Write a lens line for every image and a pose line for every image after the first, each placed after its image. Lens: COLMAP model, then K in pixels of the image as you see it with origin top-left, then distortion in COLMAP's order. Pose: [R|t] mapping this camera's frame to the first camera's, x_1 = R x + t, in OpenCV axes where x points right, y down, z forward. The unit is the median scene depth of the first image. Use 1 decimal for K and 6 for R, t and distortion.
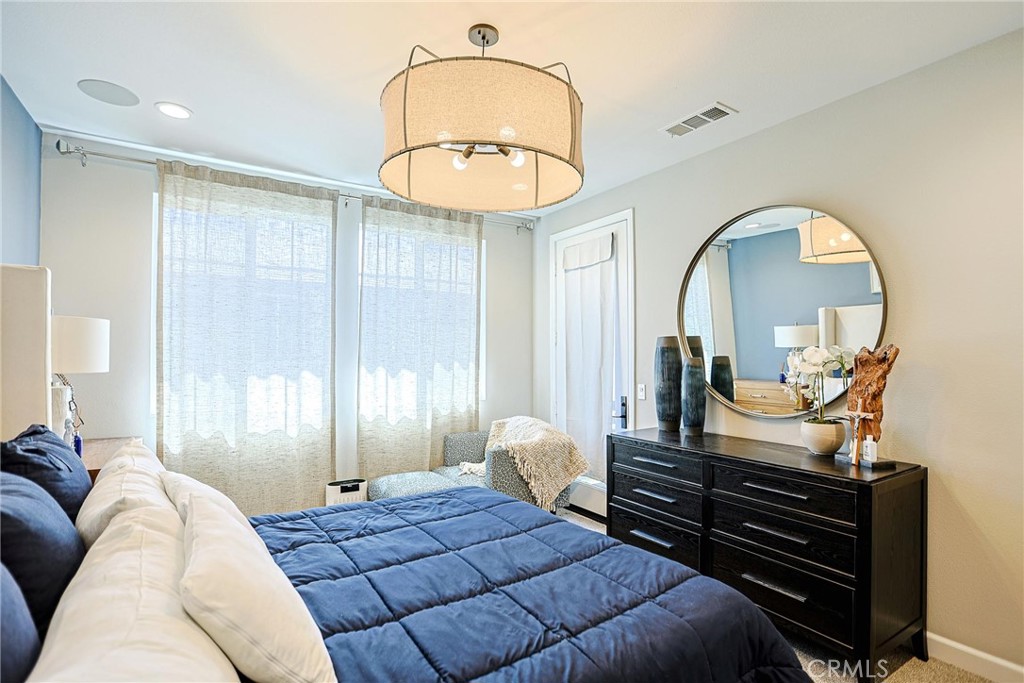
lens RADIAL K [[498.7, 0, 508.7], [0, 498.7, 347.3], [0, 0, 1]] dist [-0.025340, 0.003216]
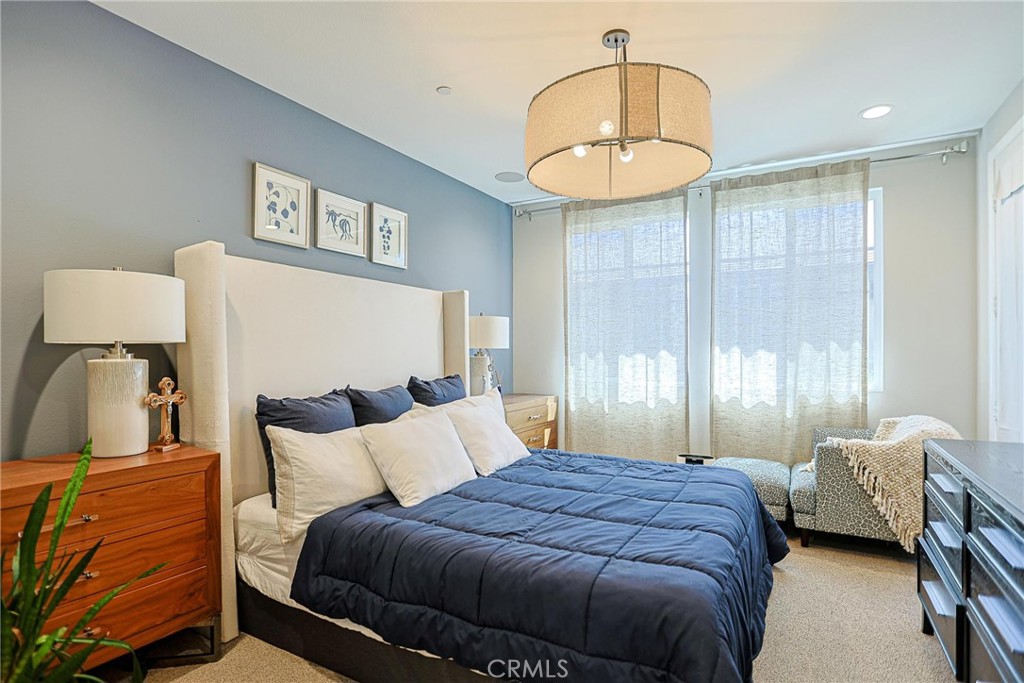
lens RADIAL K [[498.7, 0, 505.6], [0, 498.7, 345.3], [0, 0, 1]] dist [-0.025340, 0.003216]
pose [[0.472391, -0.016153, -0.881241, 0.417541], [0.014712, 0.999837, -0.010440, 0.037984], [0.881266, -0.008033, 0.472552, 0.139338]]
